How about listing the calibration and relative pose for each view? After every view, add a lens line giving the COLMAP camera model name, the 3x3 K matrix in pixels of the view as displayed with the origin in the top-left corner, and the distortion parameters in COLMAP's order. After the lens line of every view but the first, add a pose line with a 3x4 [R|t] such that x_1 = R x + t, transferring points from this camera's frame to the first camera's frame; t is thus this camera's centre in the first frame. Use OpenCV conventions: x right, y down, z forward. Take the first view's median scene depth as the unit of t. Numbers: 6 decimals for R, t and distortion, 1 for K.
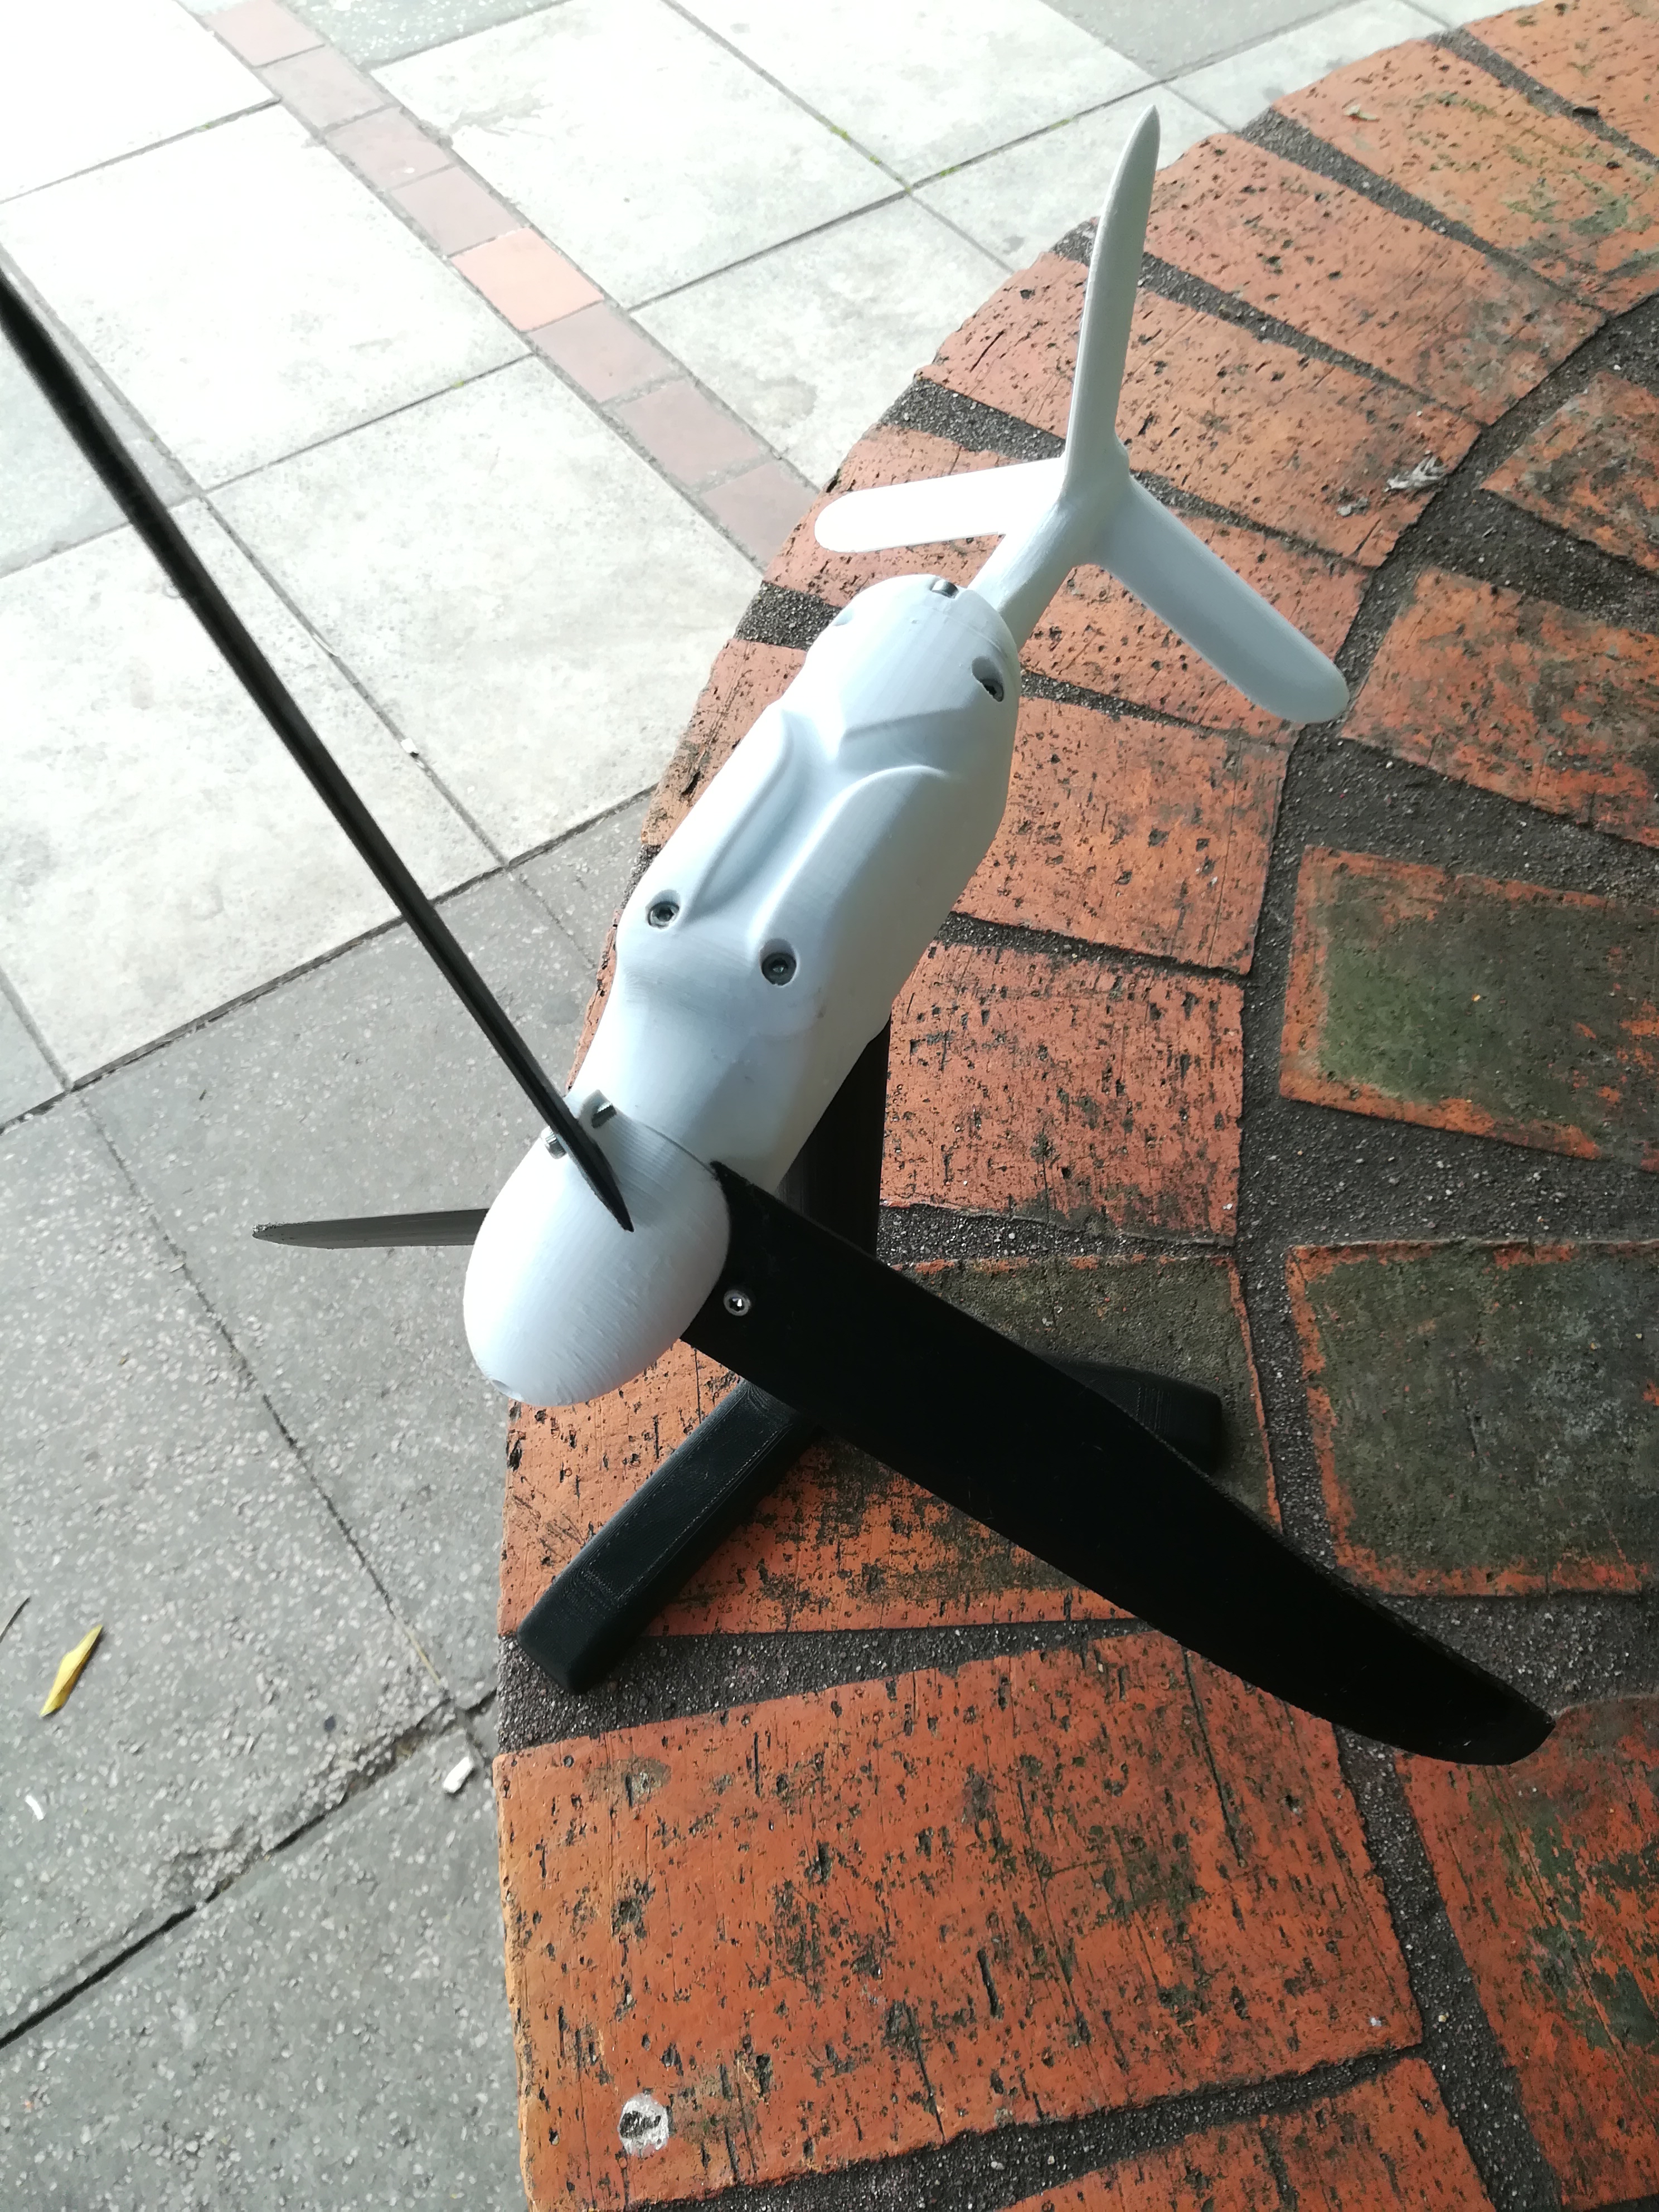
lens RADIAL K [[1788.4, 0, 821.4], [0, 1788.4, 1115.2], [0, 0, 1]] dist [0.088898, -0.146965]
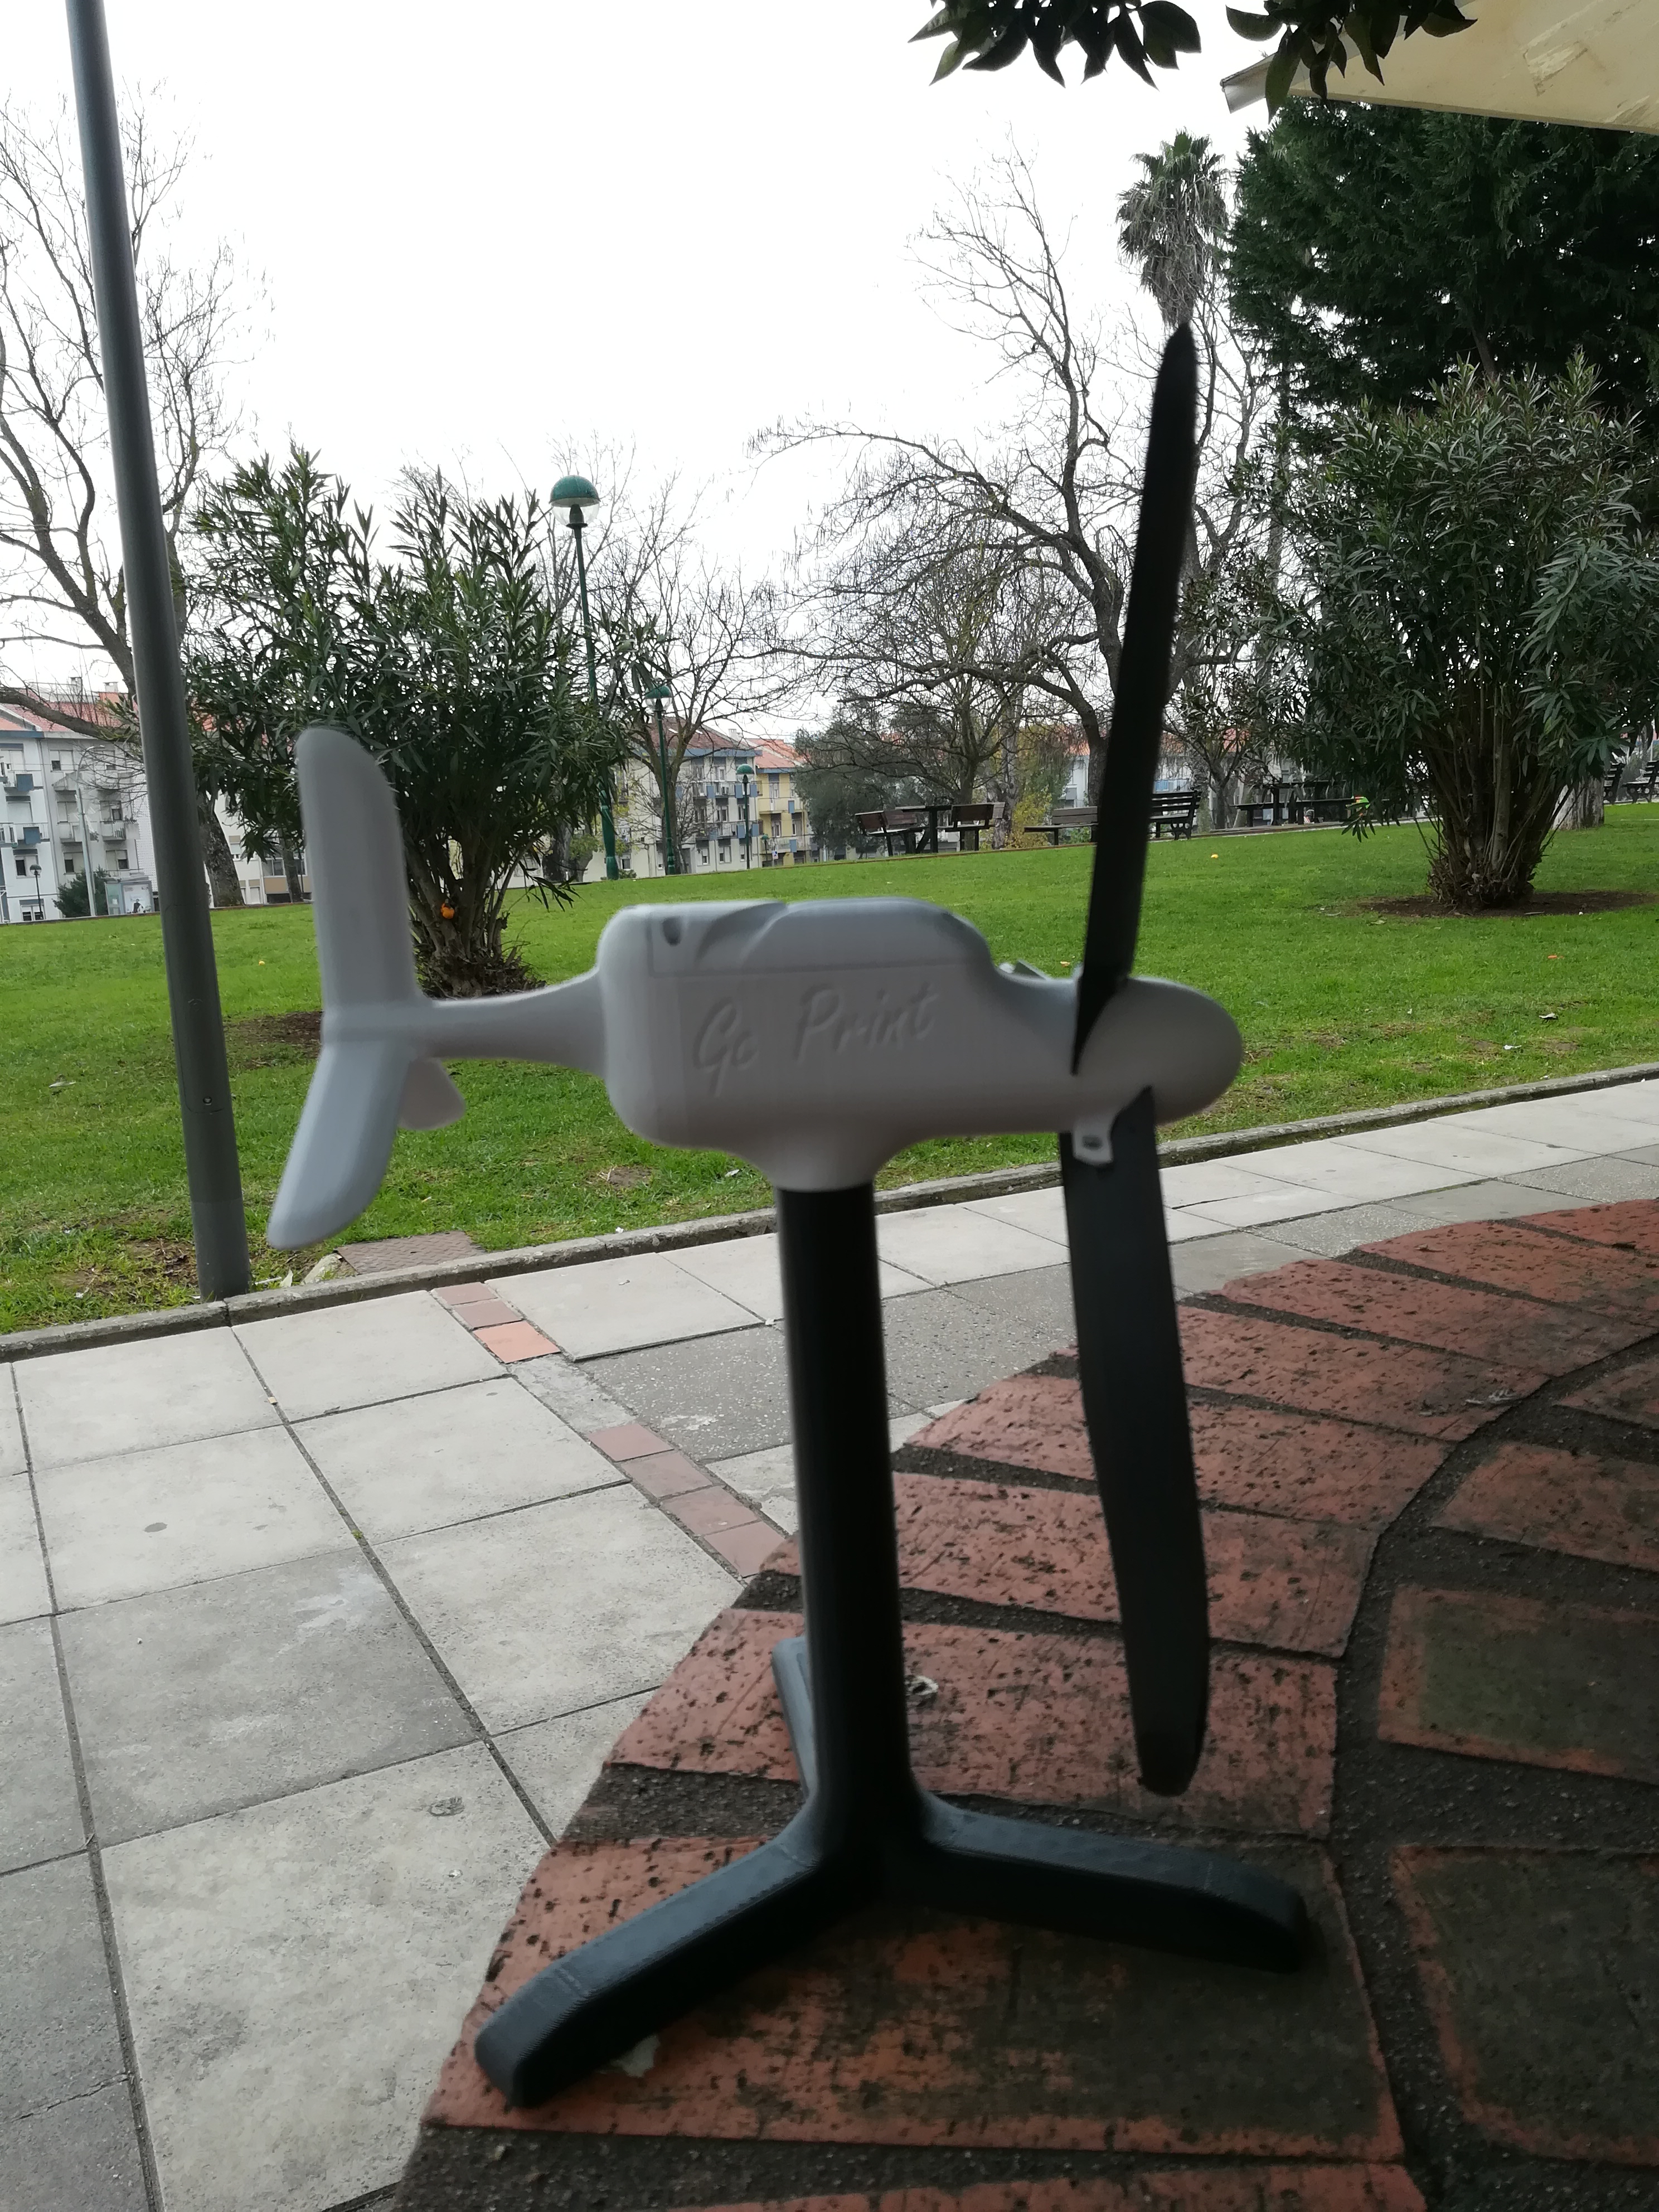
lens RADIAL K [[1757.1, 0, 832.9], [0, 1757.1, 1111.3], [0, 0, 1]] dist [0.064471, -0.051794]
pose [[0.986138, -0.032577, -0.162697, 0.132781], [-0.100713, 0.661739, -0.742939, 0.476538], [0.131865, 0.749026, 0.649285, 0.114085]]
